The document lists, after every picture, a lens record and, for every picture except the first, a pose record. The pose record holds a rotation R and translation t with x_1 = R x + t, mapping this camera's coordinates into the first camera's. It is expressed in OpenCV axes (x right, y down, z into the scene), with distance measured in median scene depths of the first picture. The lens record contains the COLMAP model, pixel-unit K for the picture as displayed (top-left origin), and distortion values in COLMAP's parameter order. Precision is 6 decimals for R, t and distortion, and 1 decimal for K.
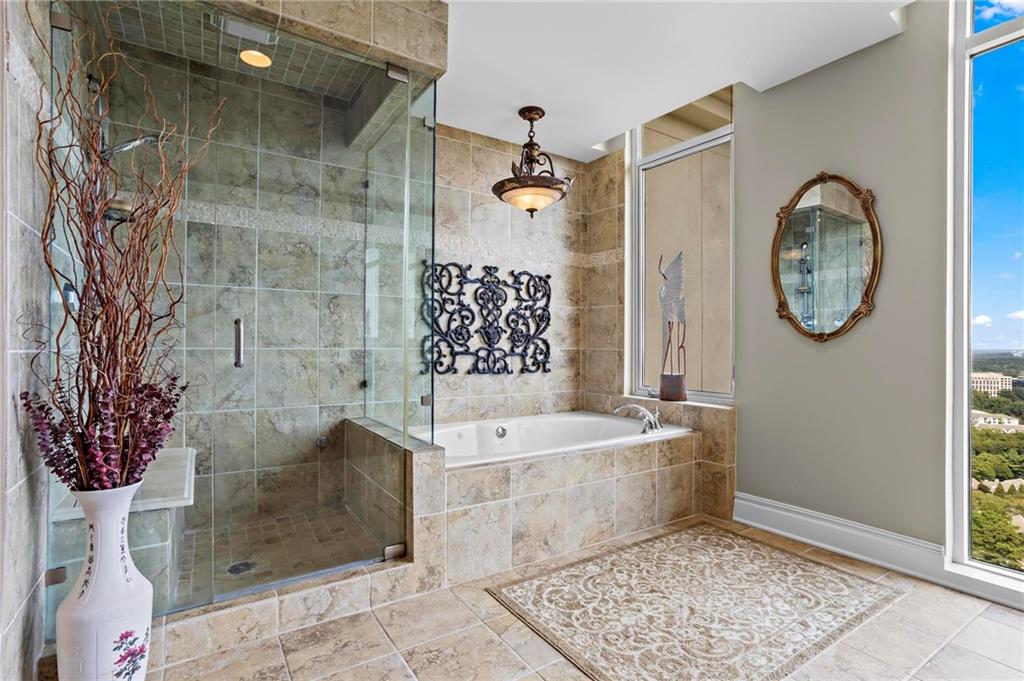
lens RADIAL K [[496.6, 0, 511.0], [0, 496.6, 343.6], [0, 0, 1]] dist [-0.058029, 0.037723]
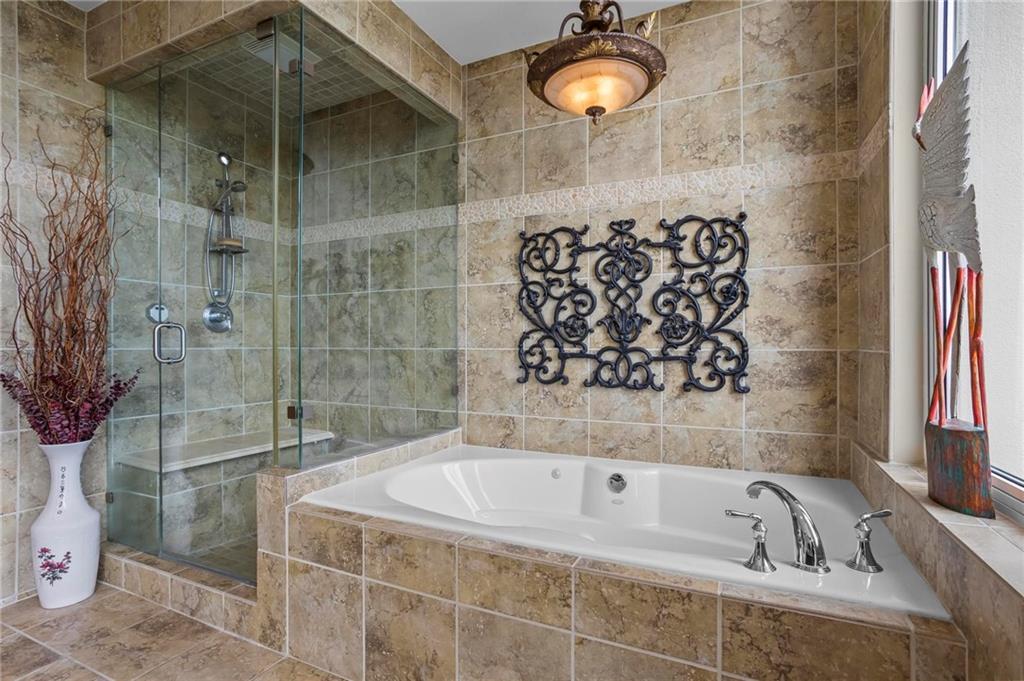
lens RADIAL K [[497.8, 0, 515.6], [0, 497.8, 346.4], [0, 0, 1]] dist [-0.053082, 0.033035]
pose [[0.521065, -0.003249, -0.853511, 0.443371], [0.005394, 0.999985, -0.000514, 0.006057], [0.853500, -0.004336, 0.521075, 0.561454]]
